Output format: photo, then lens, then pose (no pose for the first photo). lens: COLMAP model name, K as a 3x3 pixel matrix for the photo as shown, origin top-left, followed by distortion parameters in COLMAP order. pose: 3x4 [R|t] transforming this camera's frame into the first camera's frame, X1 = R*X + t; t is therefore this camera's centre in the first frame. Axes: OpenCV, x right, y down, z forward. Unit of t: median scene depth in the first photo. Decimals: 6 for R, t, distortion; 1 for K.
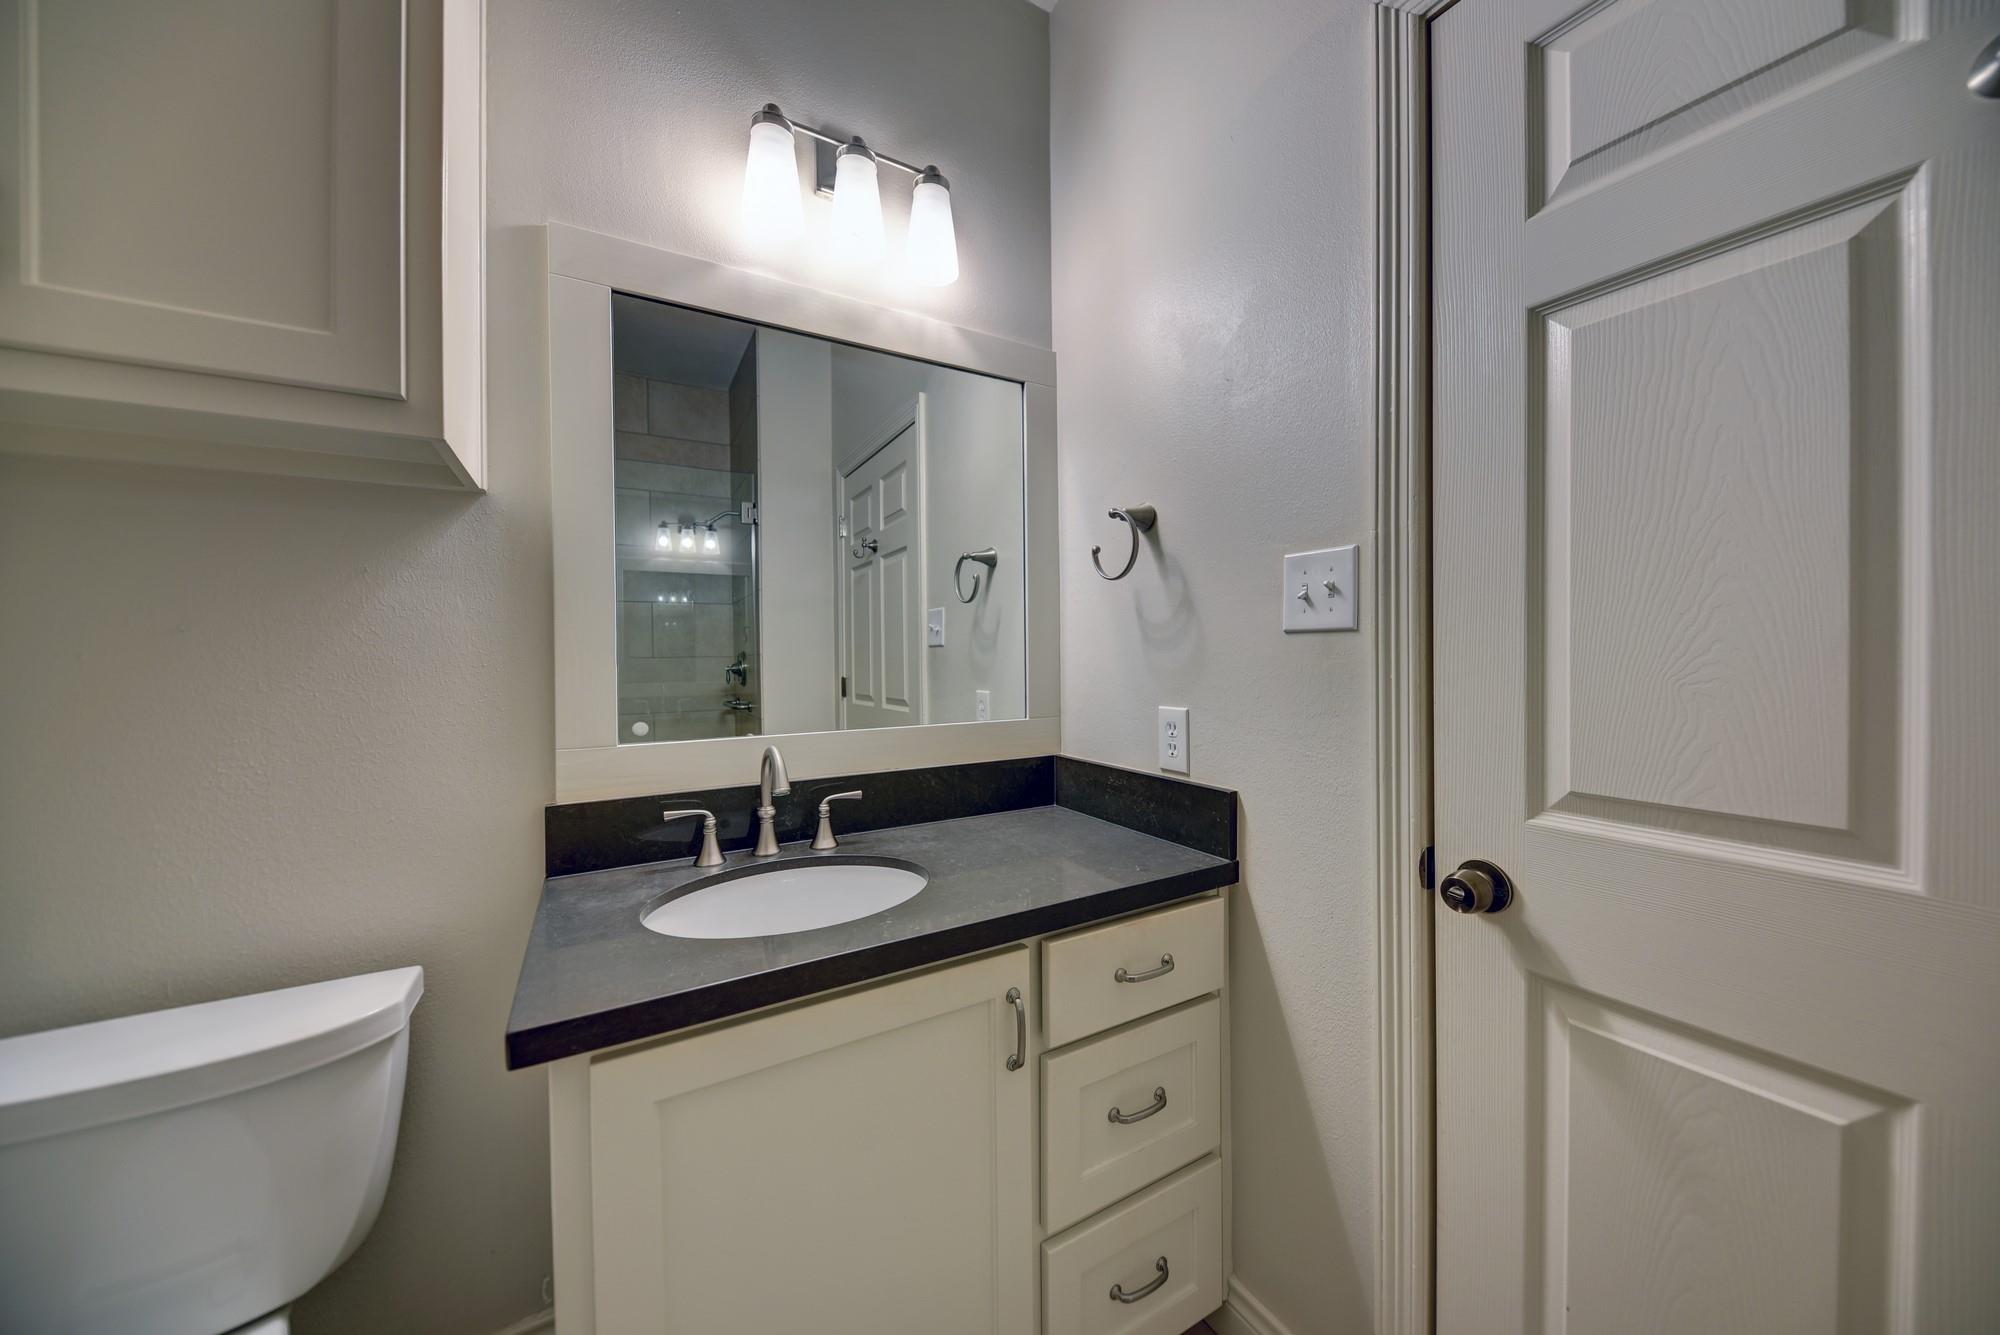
lens RADIAL K [[686.5, 0, 1007.7], [0, 686.5, 657.4], [0, 0, 1]] dist [-0.008136, -0.000463]
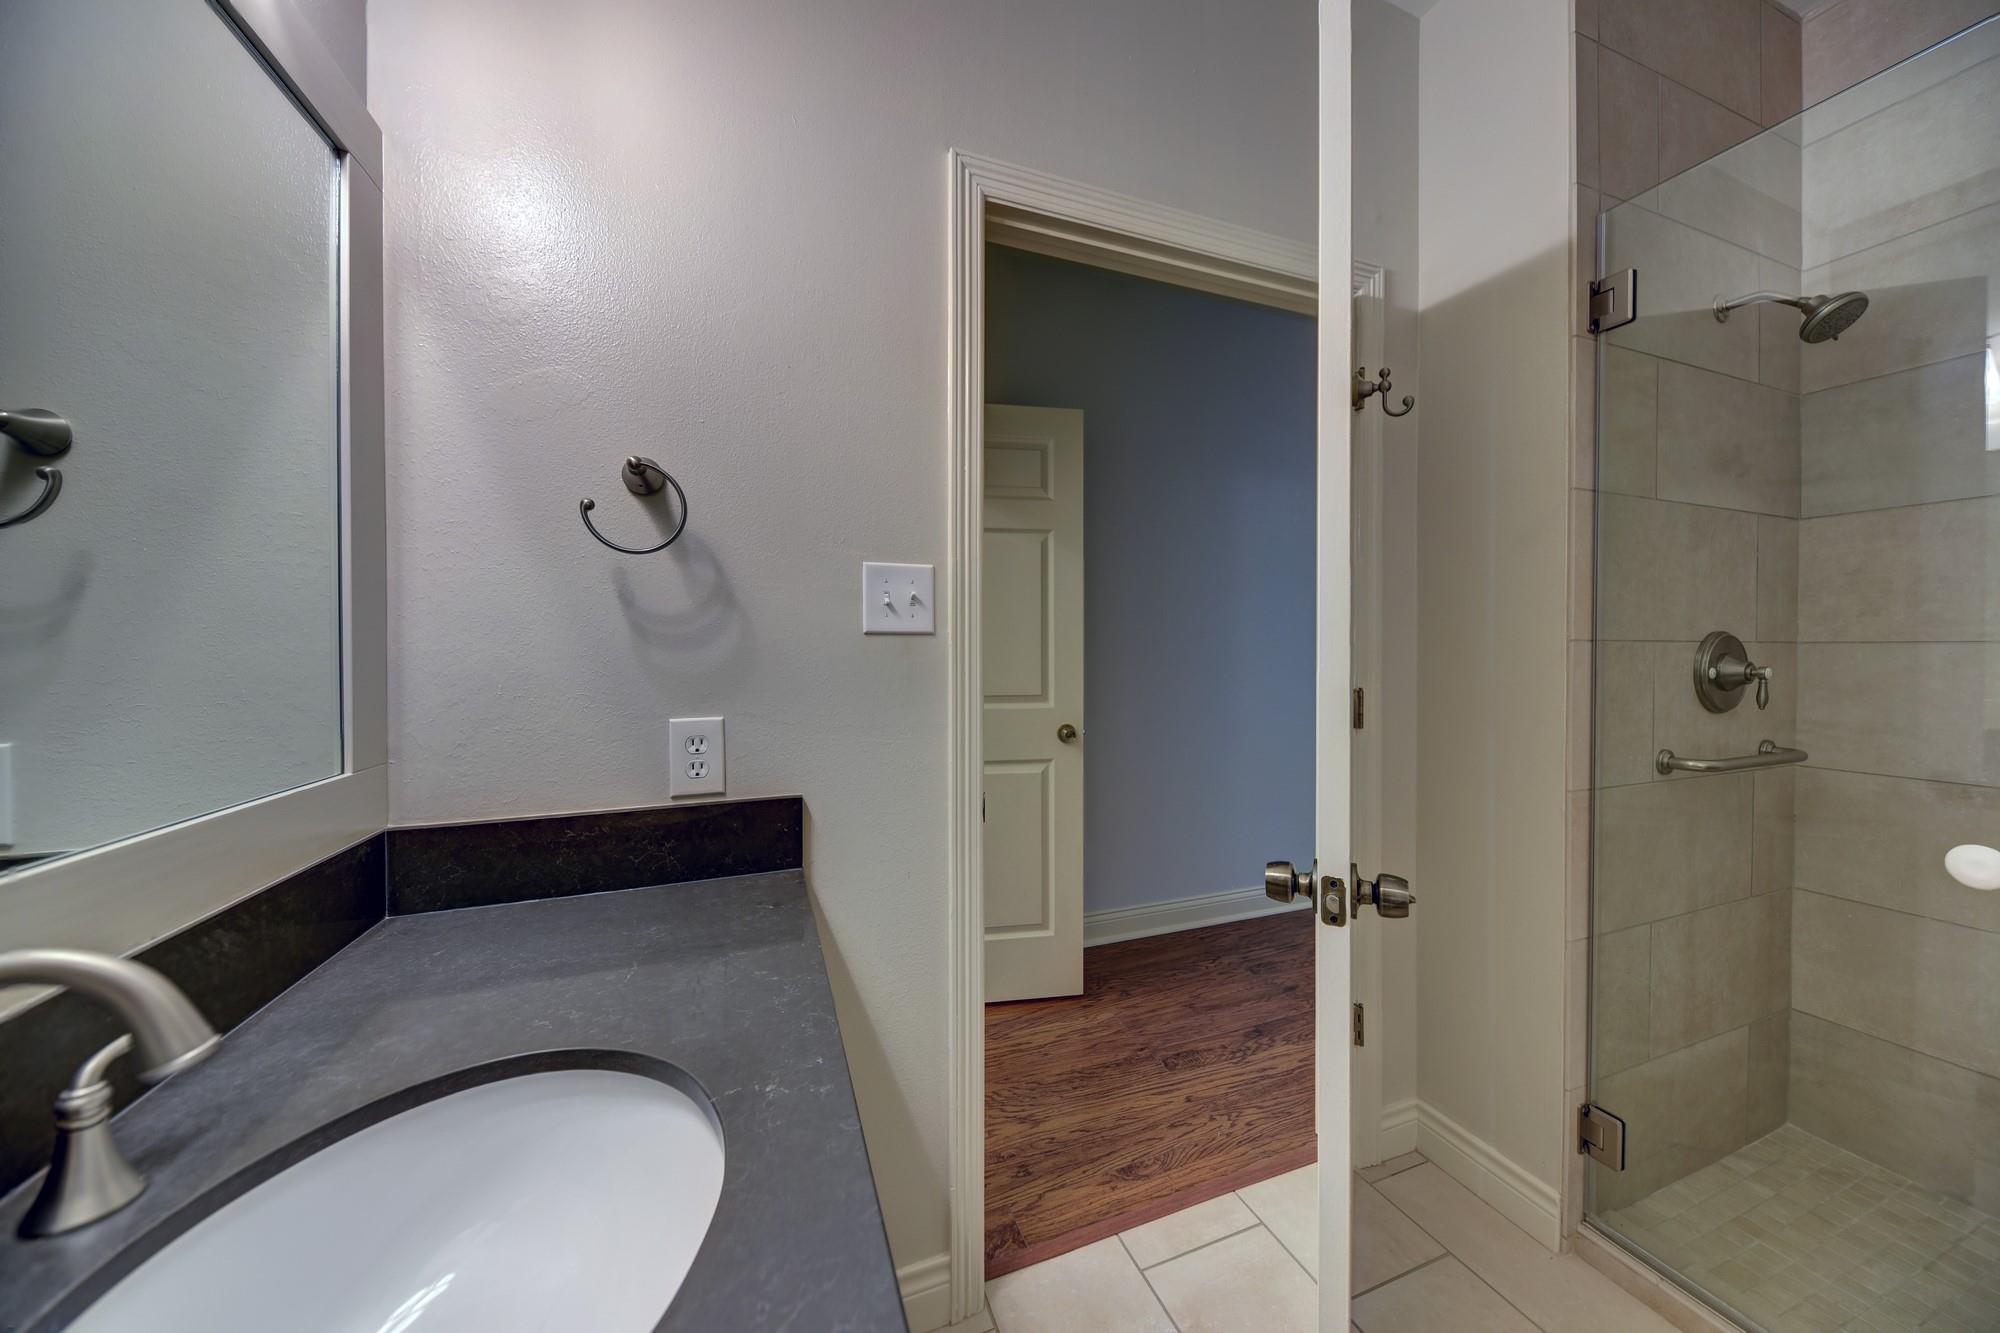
lens RADIAL K [[686.5, 0, 1012.0], [0, 686.5, 668.1], [0, 0, 1]] dist [-0.008136, -0.000463]
pose [[0.157964, -0.006299, 0.987425, -0.528402], [0.010699, 0.999932, 0.004667, 0.012388], [-0.987387, 0.009827, 0.158021, 0.502260]]
